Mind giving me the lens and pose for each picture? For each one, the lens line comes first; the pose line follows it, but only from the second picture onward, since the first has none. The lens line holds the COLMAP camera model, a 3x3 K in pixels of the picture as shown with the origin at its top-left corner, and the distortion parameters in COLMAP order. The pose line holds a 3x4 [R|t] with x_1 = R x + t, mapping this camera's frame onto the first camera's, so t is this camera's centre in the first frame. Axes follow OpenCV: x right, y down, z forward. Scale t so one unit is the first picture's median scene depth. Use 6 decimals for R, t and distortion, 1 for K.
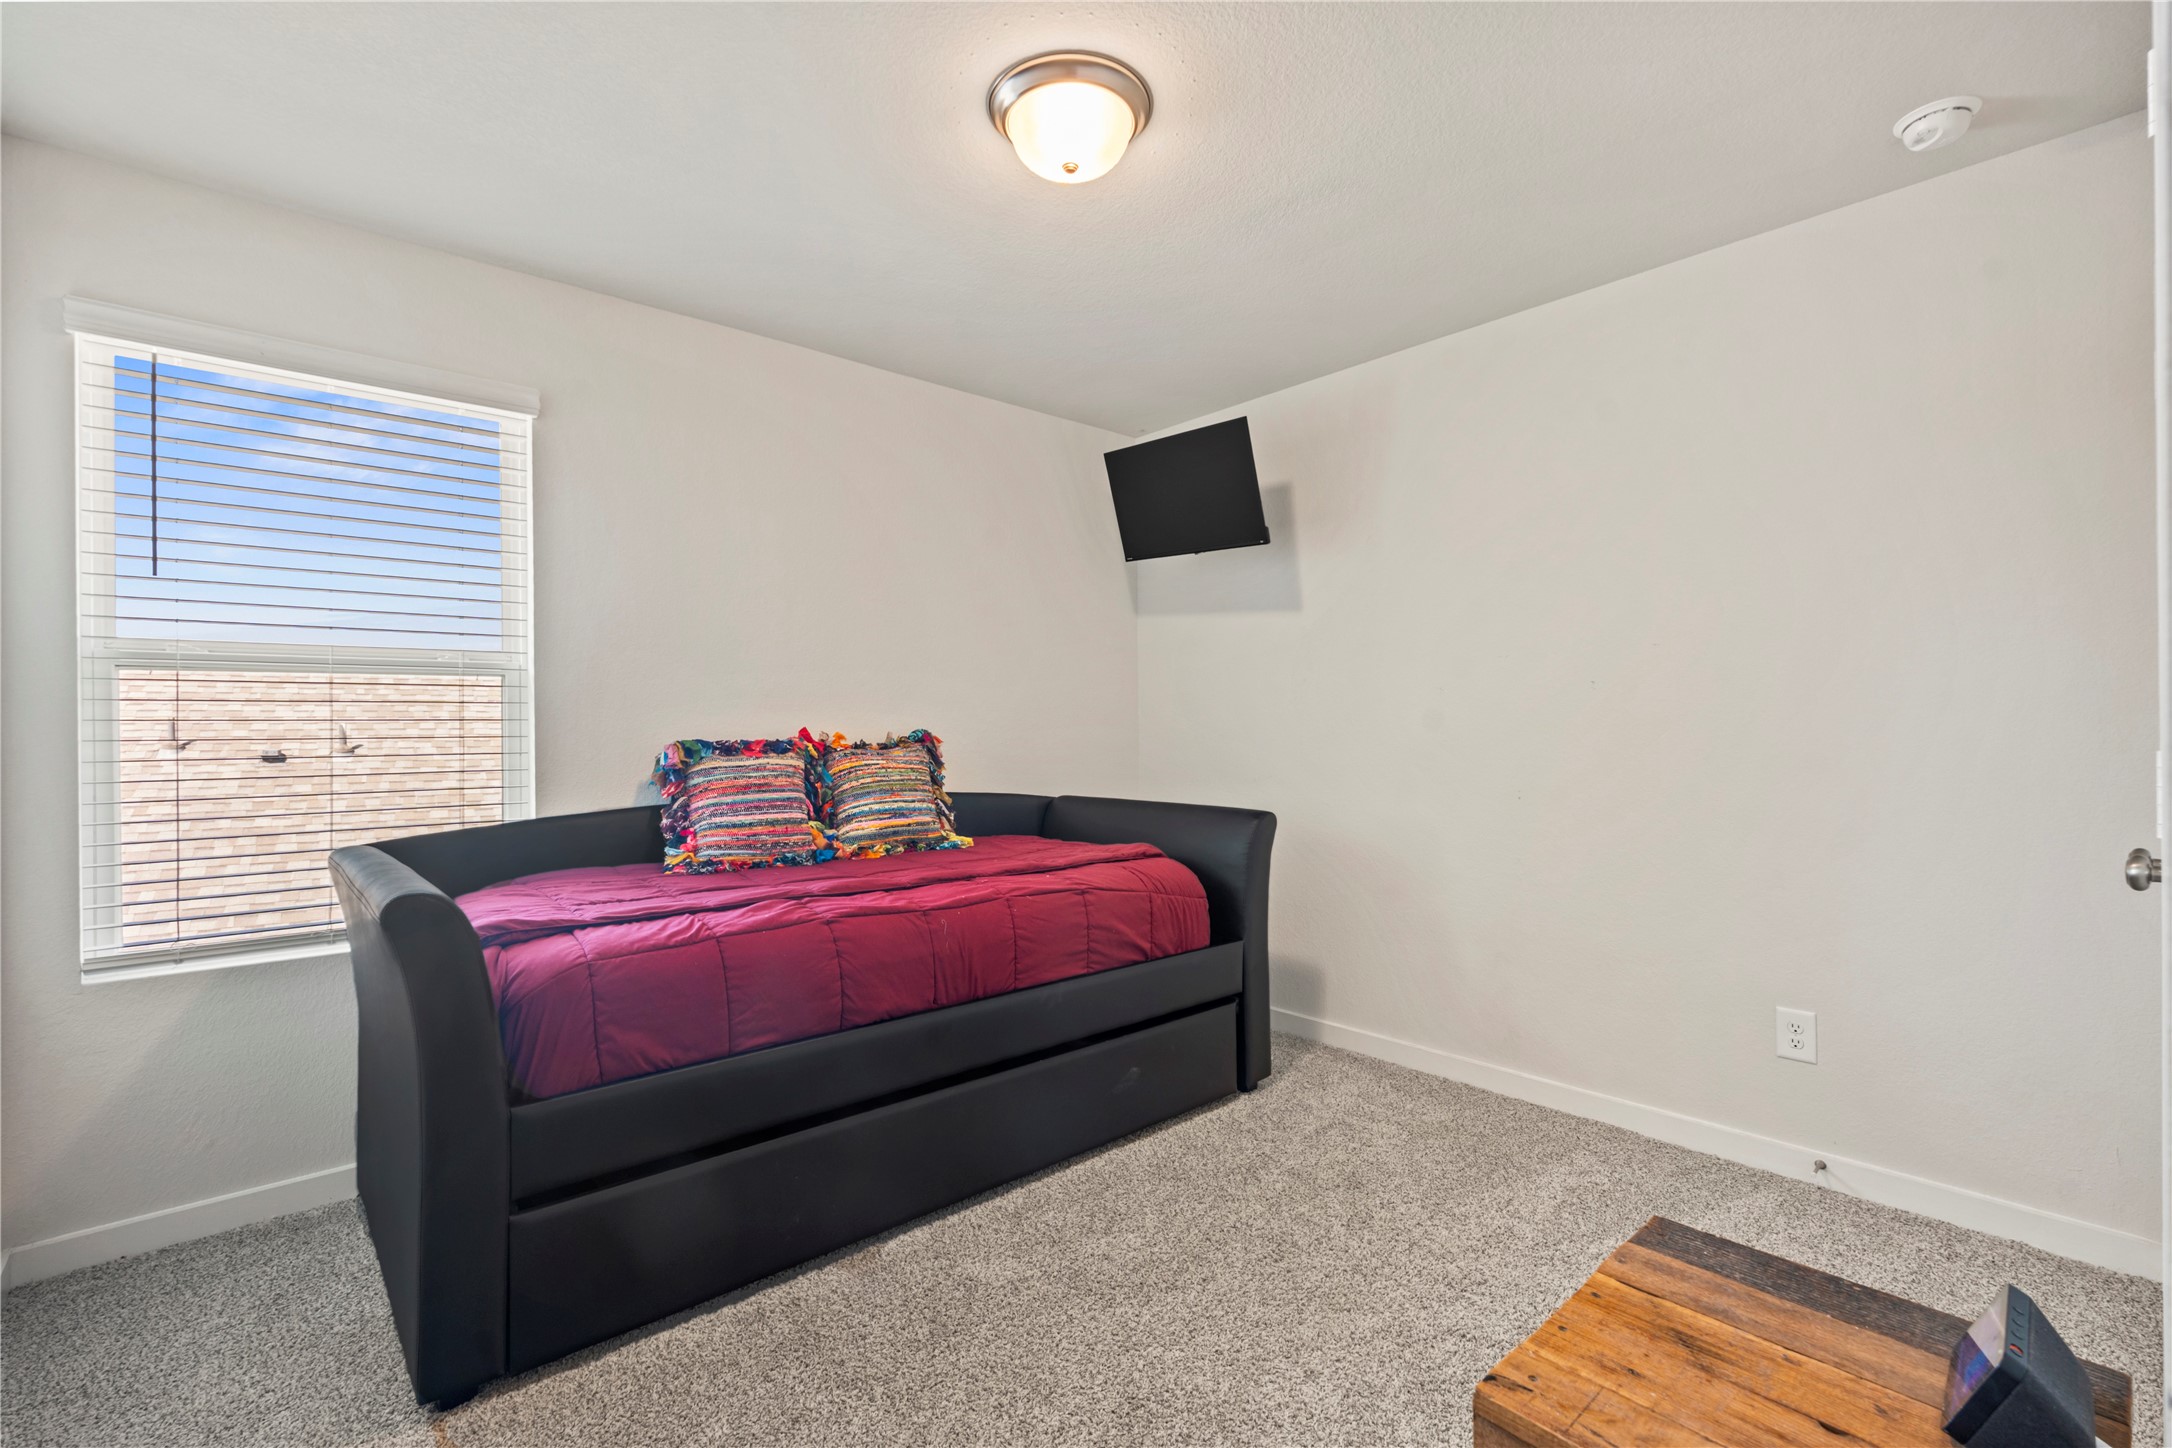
lens RADIAL K [[963.6, 0, 1083.1], [0, 963.6, 736.8], [0, 0, 1]] dist [0.001333, 0.000352]
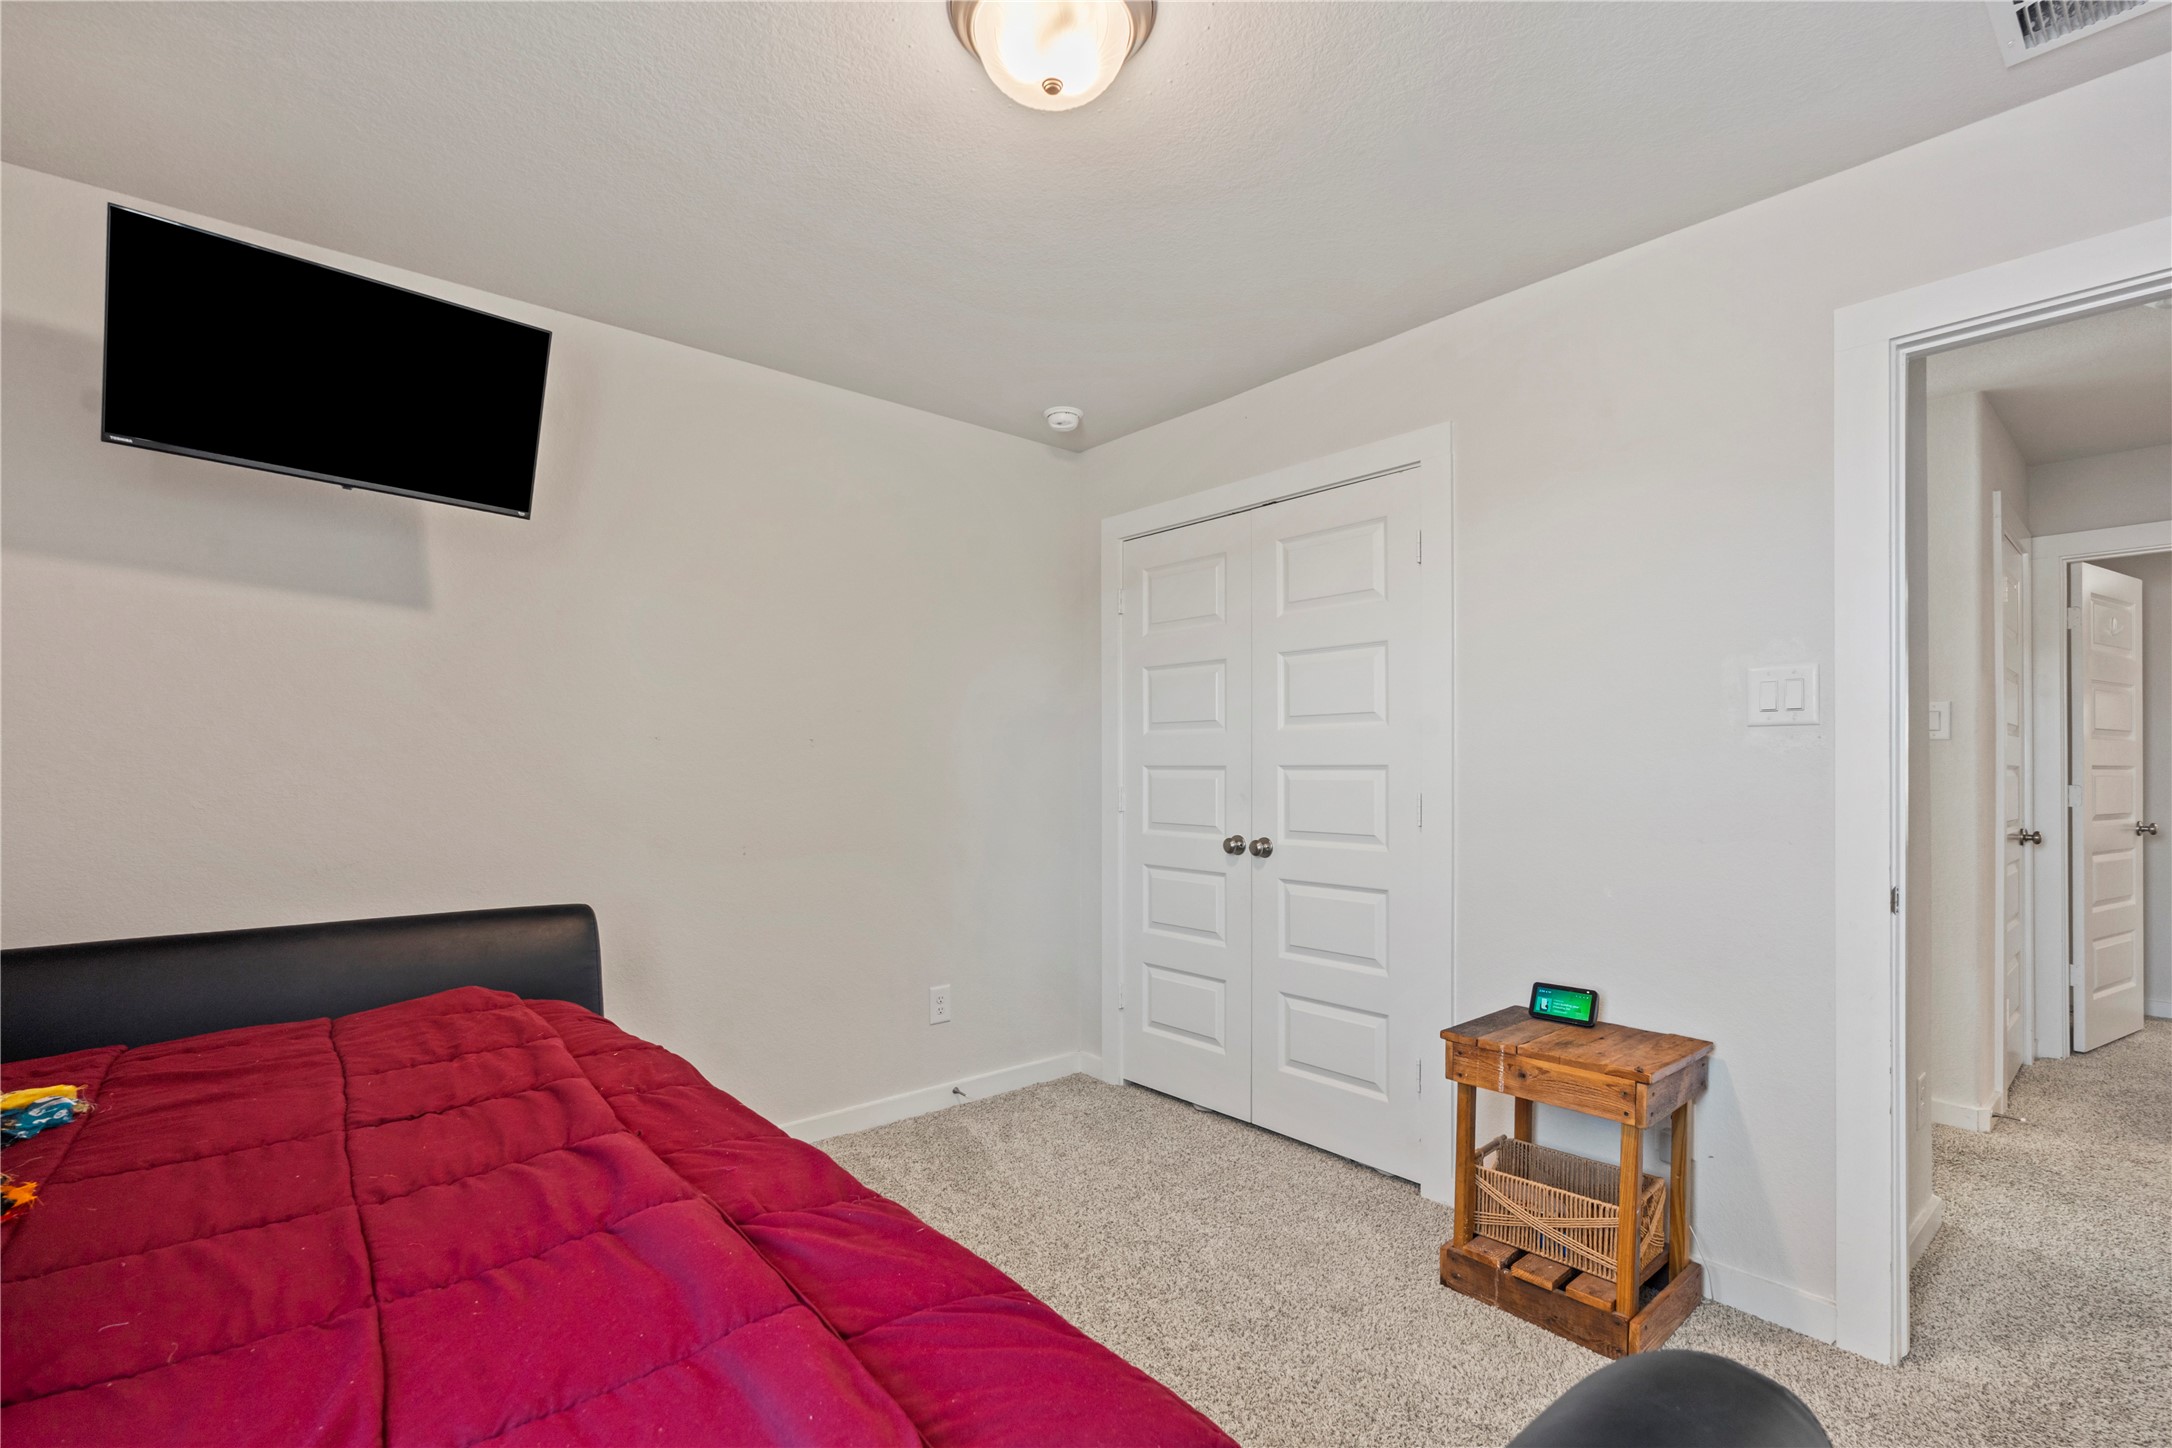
lens RADIAL K [[980.3, 0, 1082.6], [0, 980.3, 769.9], [0, 0, 1]] dist [-0.001462, -0.000324]
pose [[0.020672, 0.001816, 0.999785, -0.650210], [0.010596, 0.999942, -0.002035, -0.019924], [-0.999730, 0.010636, 0.020651, 0.763600]]
